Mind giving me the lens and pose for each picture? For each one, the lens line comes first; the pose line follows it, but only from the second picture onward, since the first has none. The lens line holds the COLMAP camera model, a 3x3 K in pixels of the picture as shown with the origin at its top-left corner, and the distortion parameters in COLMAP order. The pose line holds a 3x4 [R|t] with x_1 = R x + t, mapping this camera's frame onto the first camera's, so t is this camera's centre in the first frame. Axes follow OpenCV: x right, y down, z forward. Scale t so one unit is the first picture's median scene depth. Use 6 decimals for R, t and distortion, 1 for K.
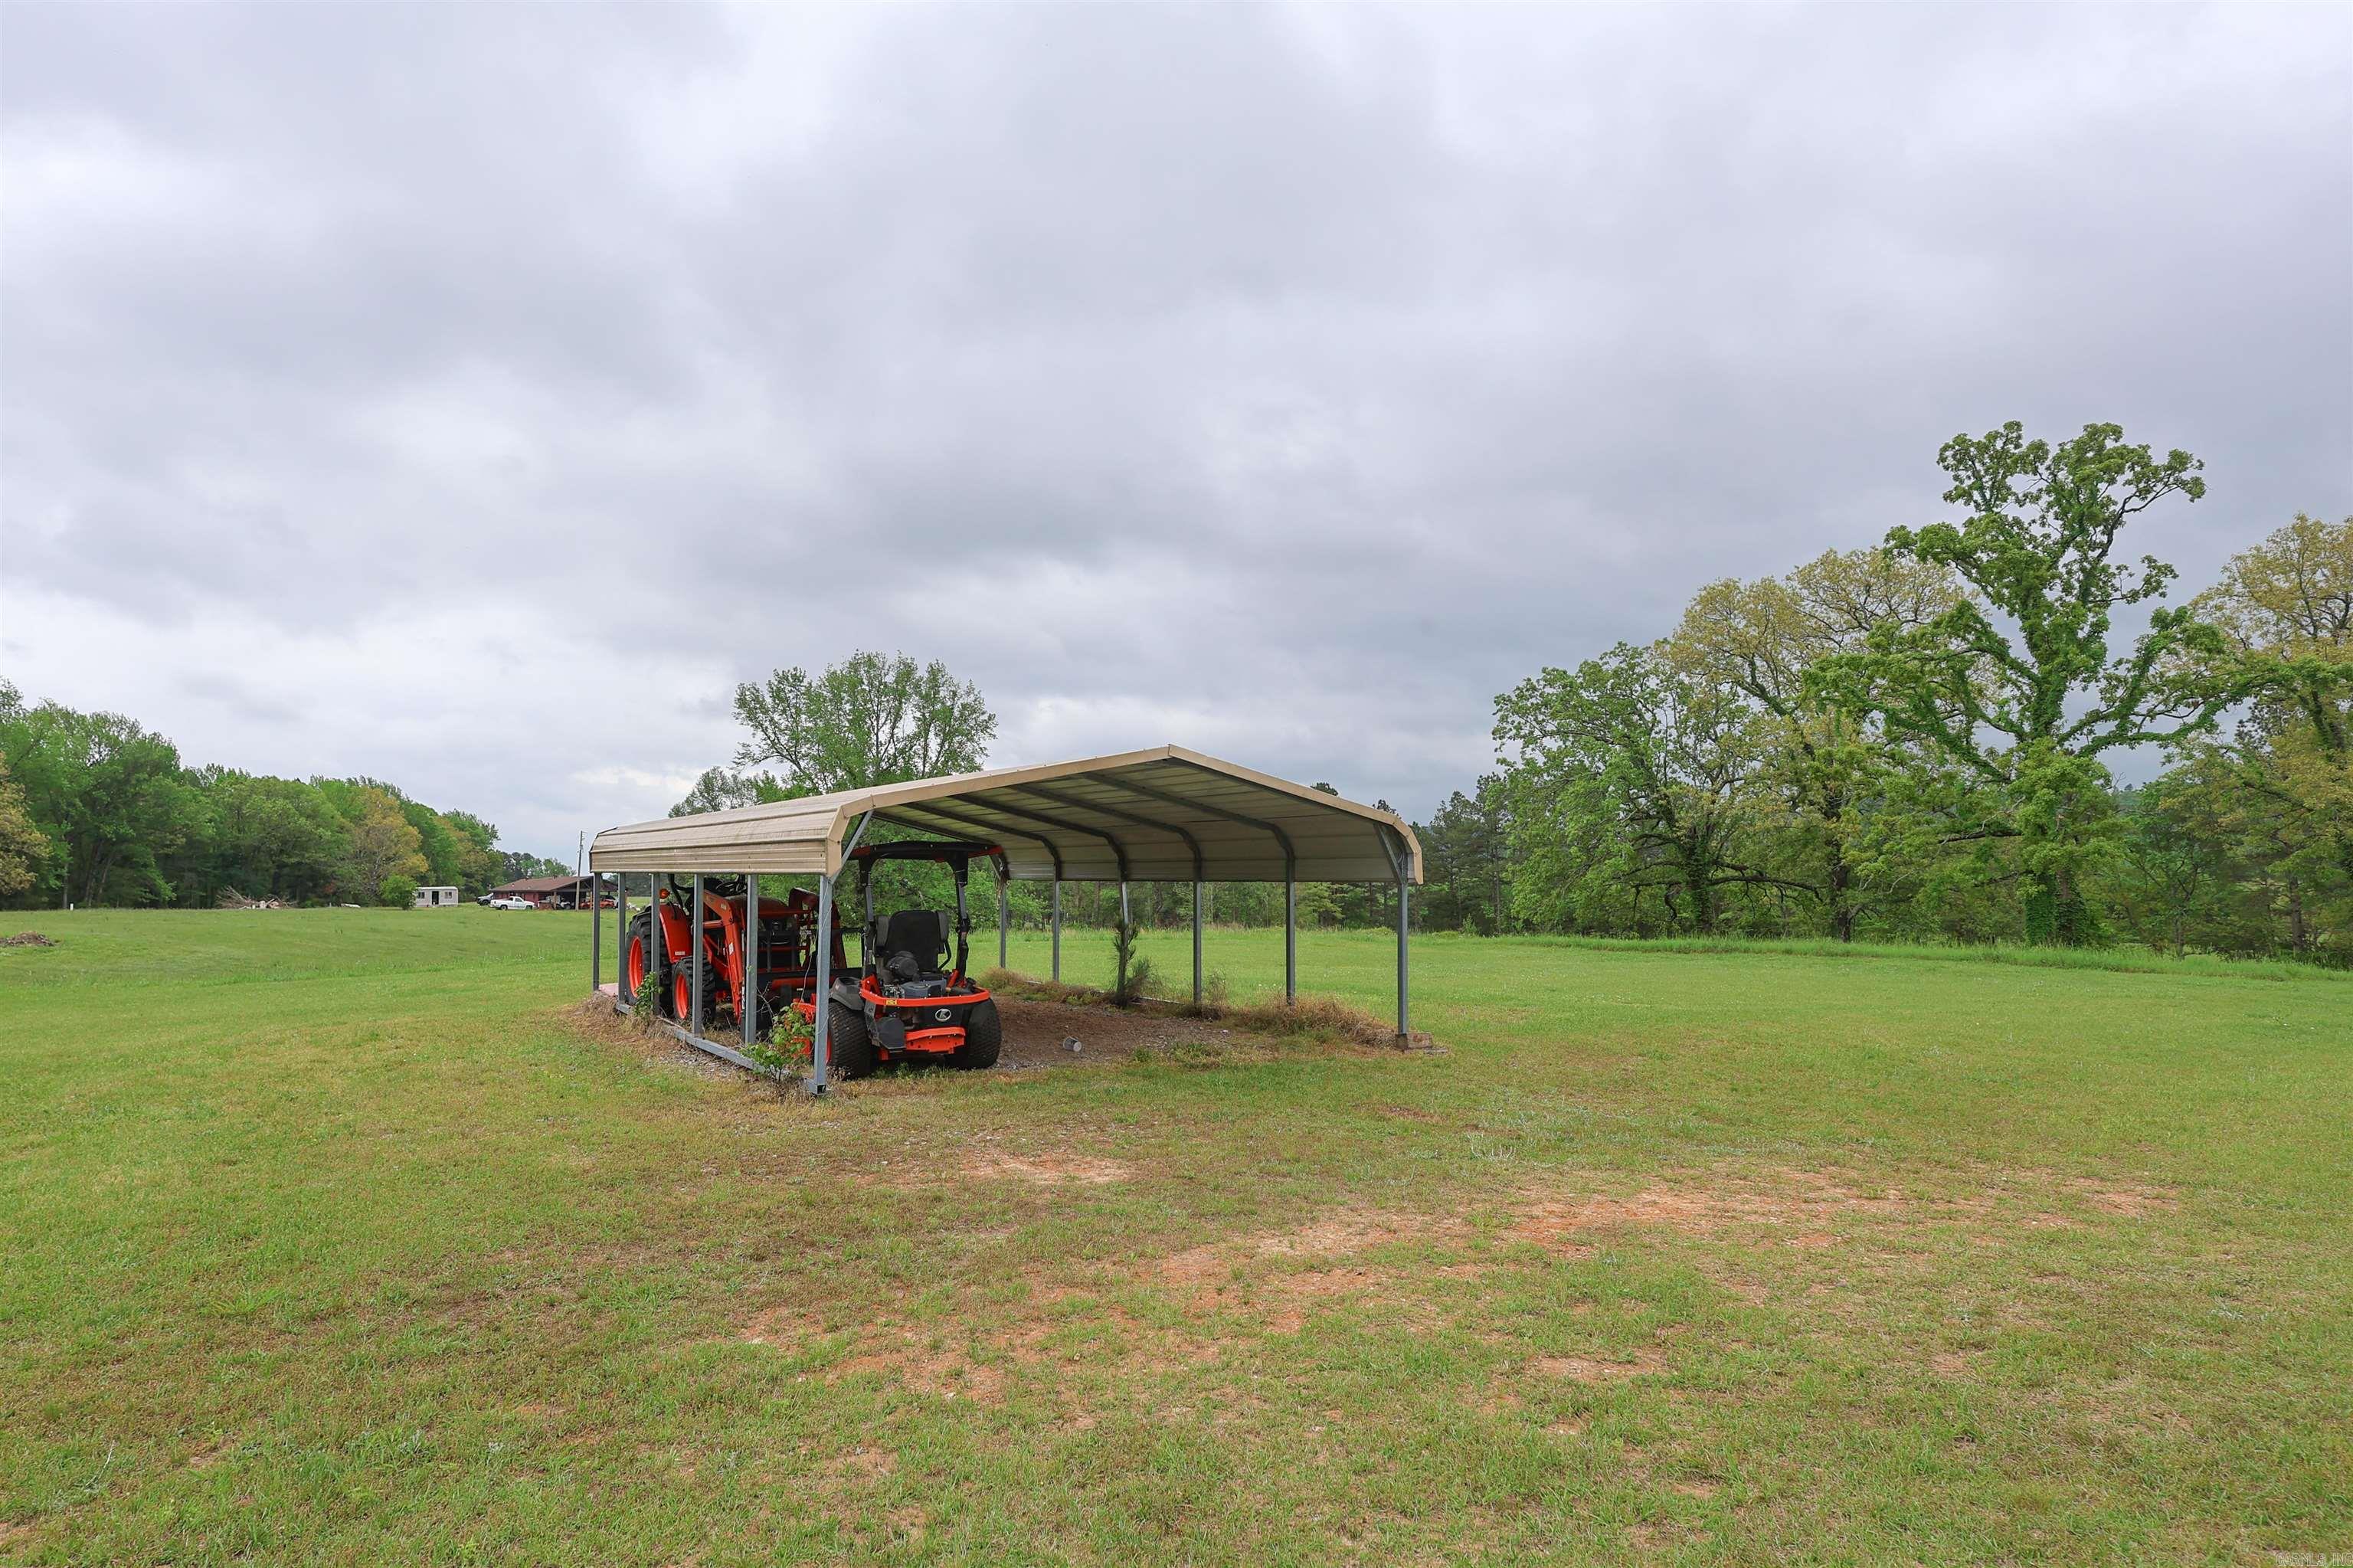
lens RADIAL K [[1294.6, 0, 1087.5], [0, 1294.6, 790.5], [0, 0, 1]] dist [0.003145, 0.000984]
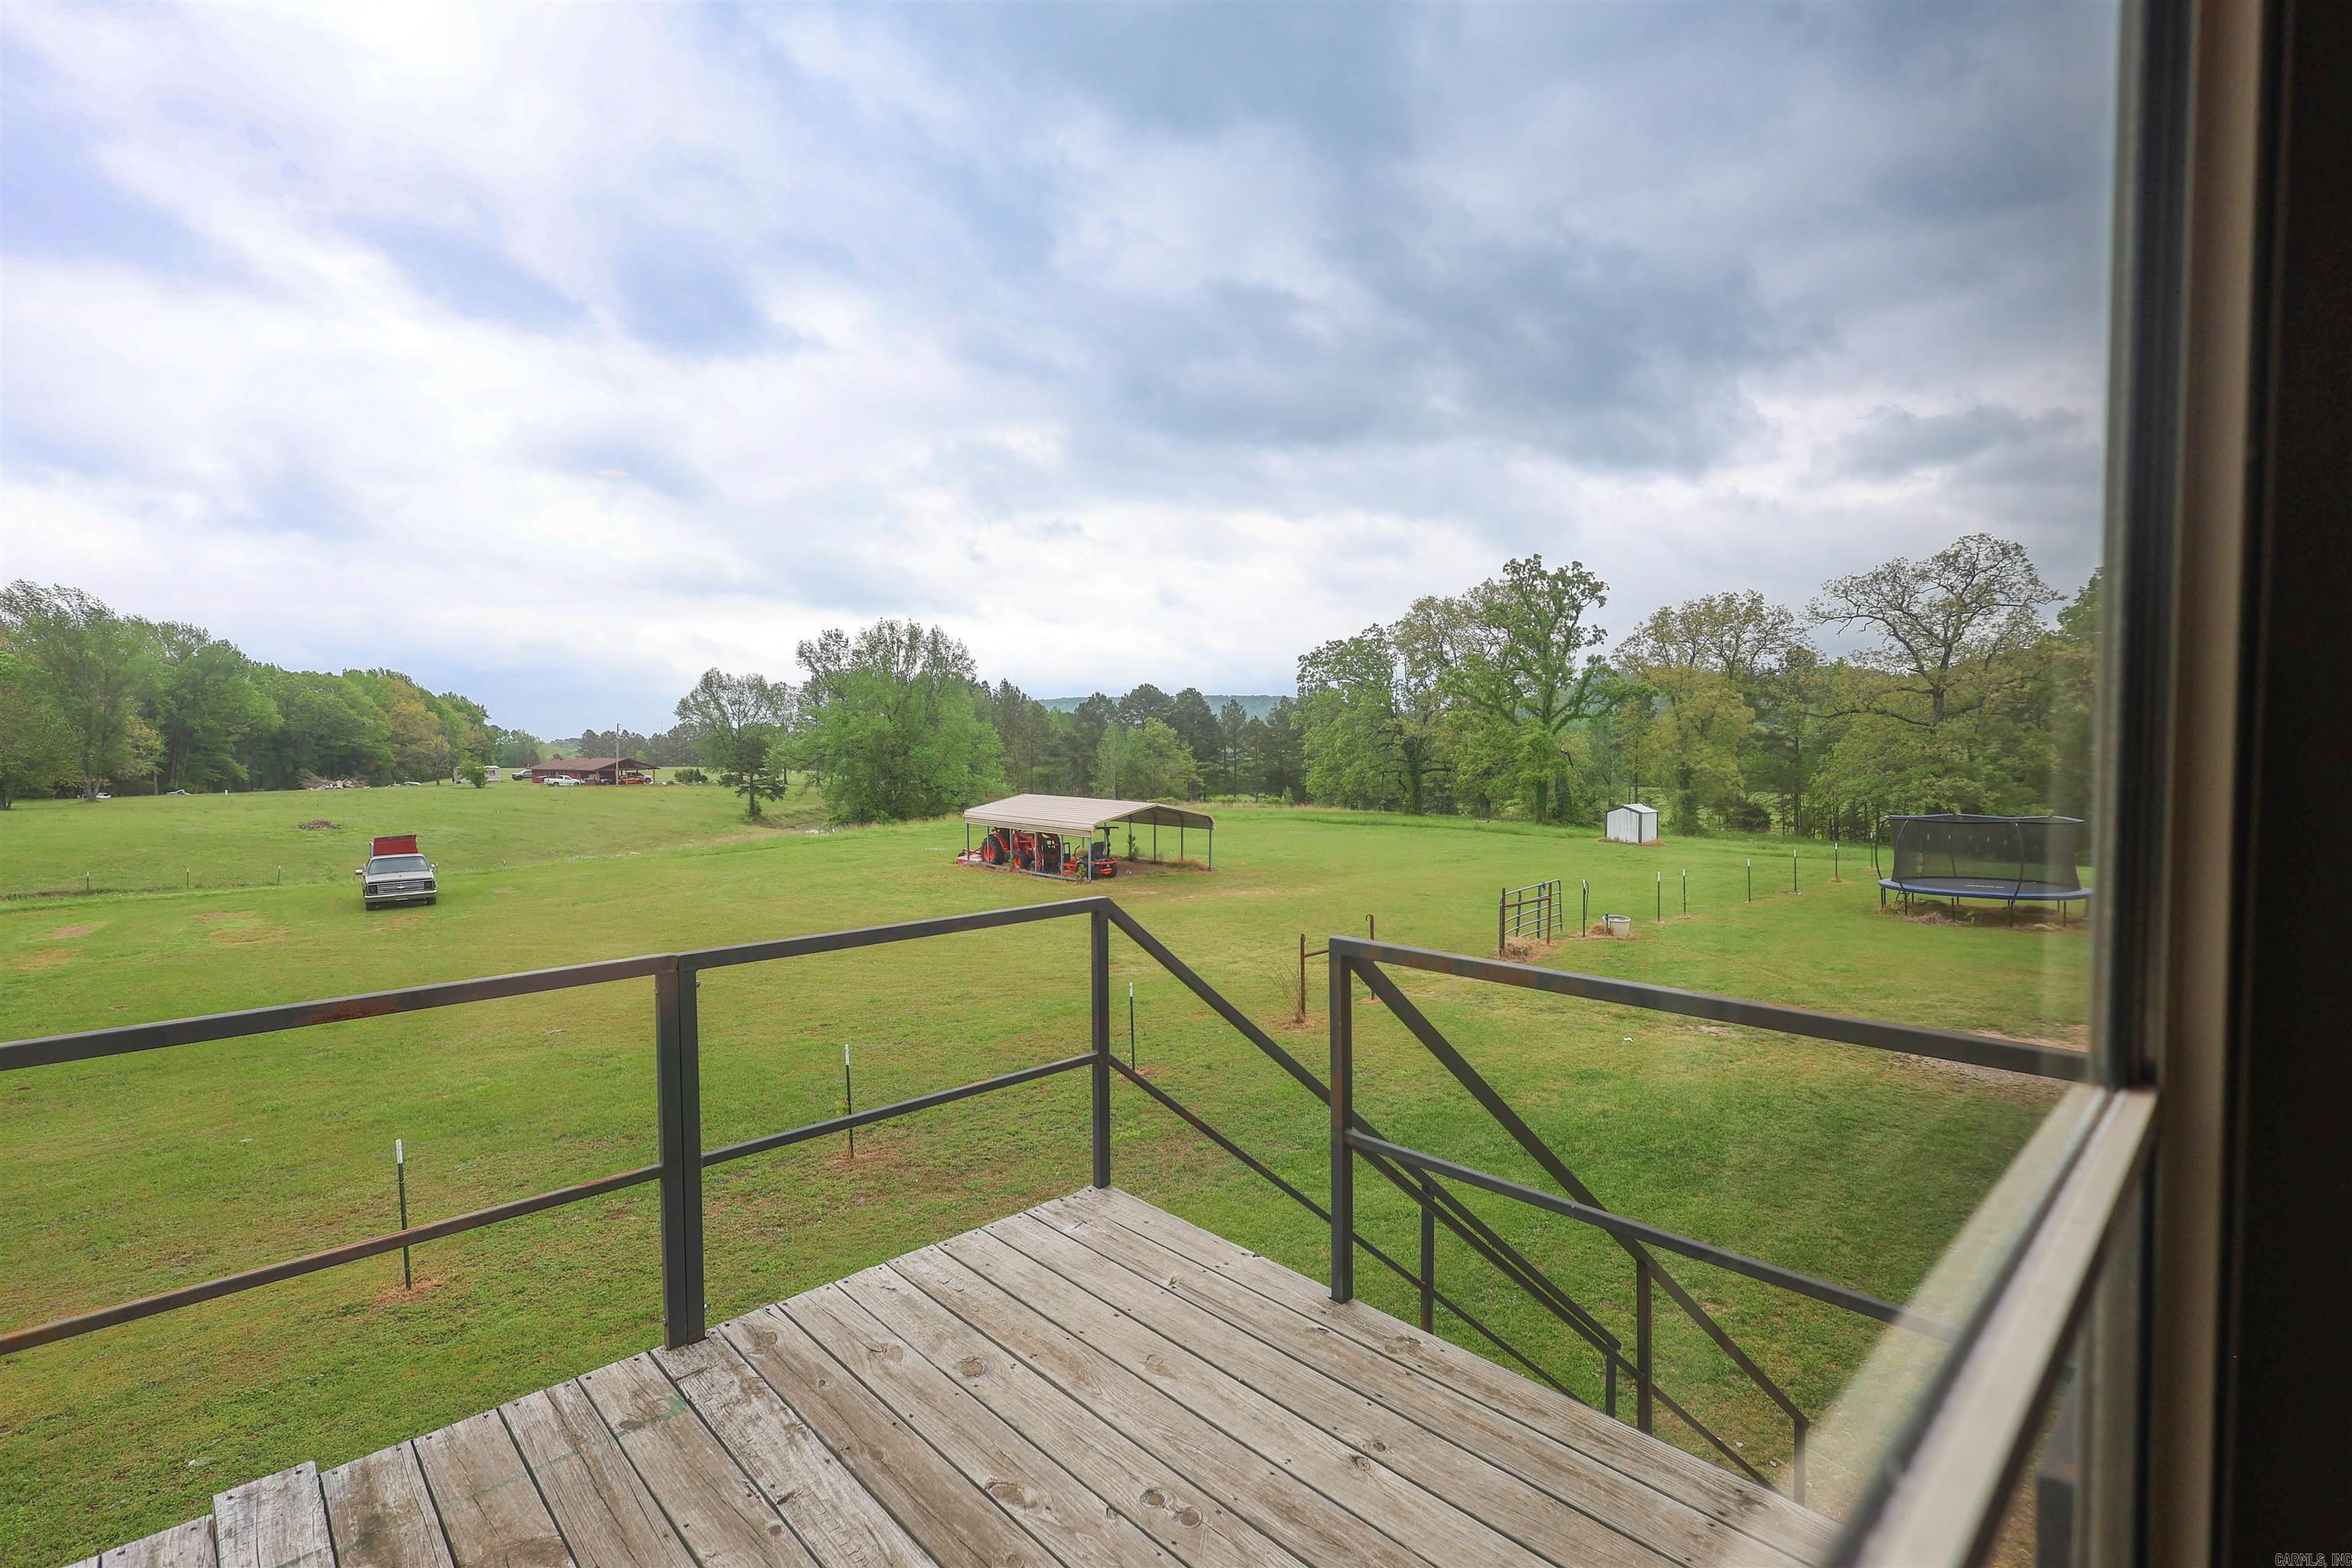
lens RADIAL K [[1136.6, 0, 1180.7], [0, 1136.6, 786.3], [0, 0, 1]] dist [-0.000257, 0.001306]
pose [[0.985590, -0.011164, 0.168786, -0.065871], [-0.007844, 0.993730, 0.111531, -0.068272], [-0.168972, -0.111248, 0.979322, -0.361834]]
